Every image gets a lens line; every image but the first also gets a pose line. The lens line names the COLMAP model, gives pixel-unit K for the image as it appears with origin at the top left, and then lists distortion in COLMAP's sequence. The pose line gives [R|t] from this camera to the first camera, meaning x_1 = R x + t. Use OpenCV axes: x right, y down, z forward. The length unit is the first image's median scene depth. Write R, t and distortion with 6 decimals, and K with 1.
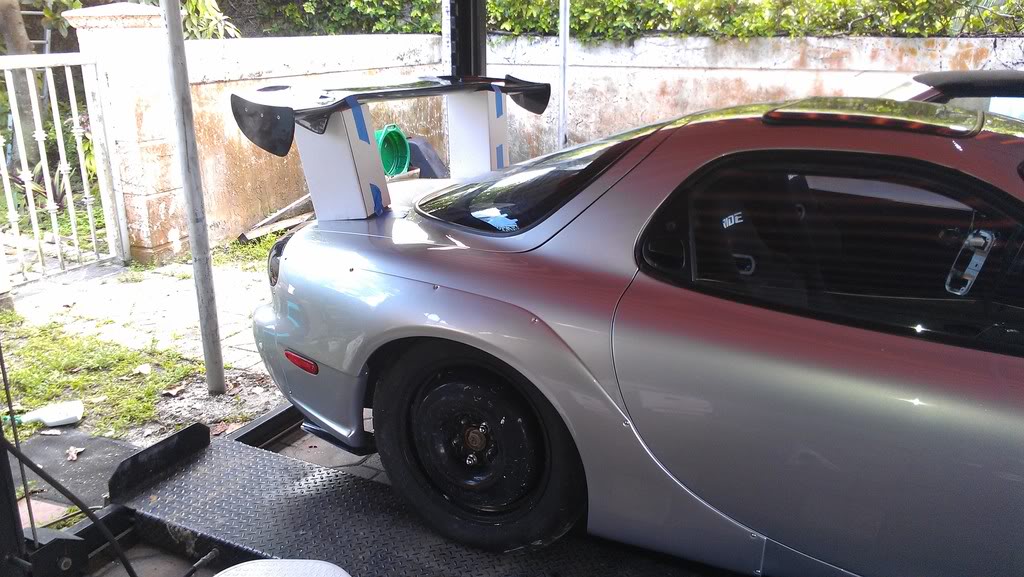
lens RADIAL K [[850.4, 0, 507.8], [0, 850.4, 290.0], [0, 0, 1]] dist [0.026441, -0.090994]
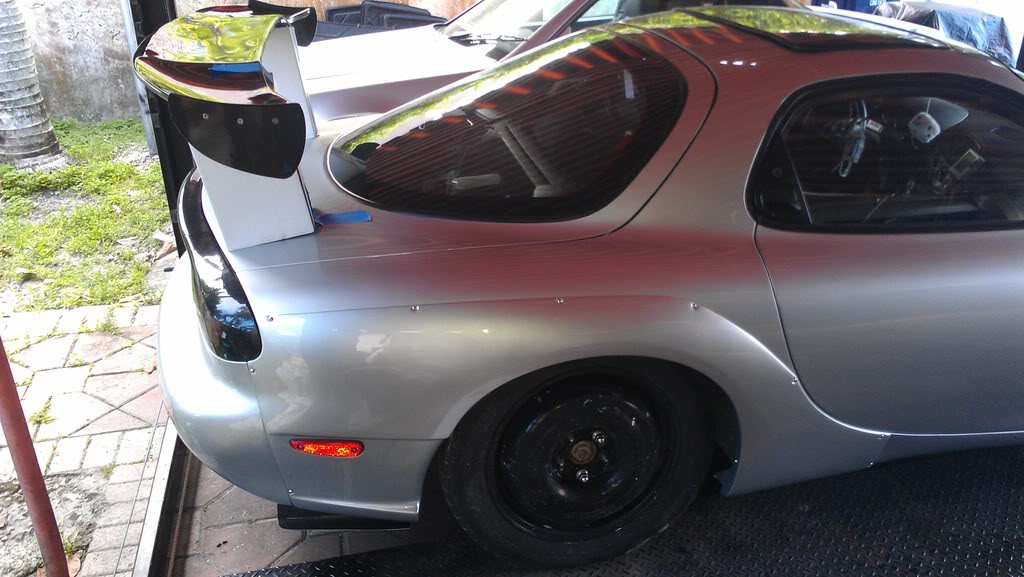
lens RADIAL K [[850.4, 0, 507.8], [0, 850.4, 290.0], [0, 0, 1]] dist [0.026441, -0.090994]
pose [[0.756936, -0.284597, 0.588263, -0.560706], [0.197773, 0.957738, 0.208865, -0.180926], [-0.622844, -0.041755, 0.781231, 0.370184]]
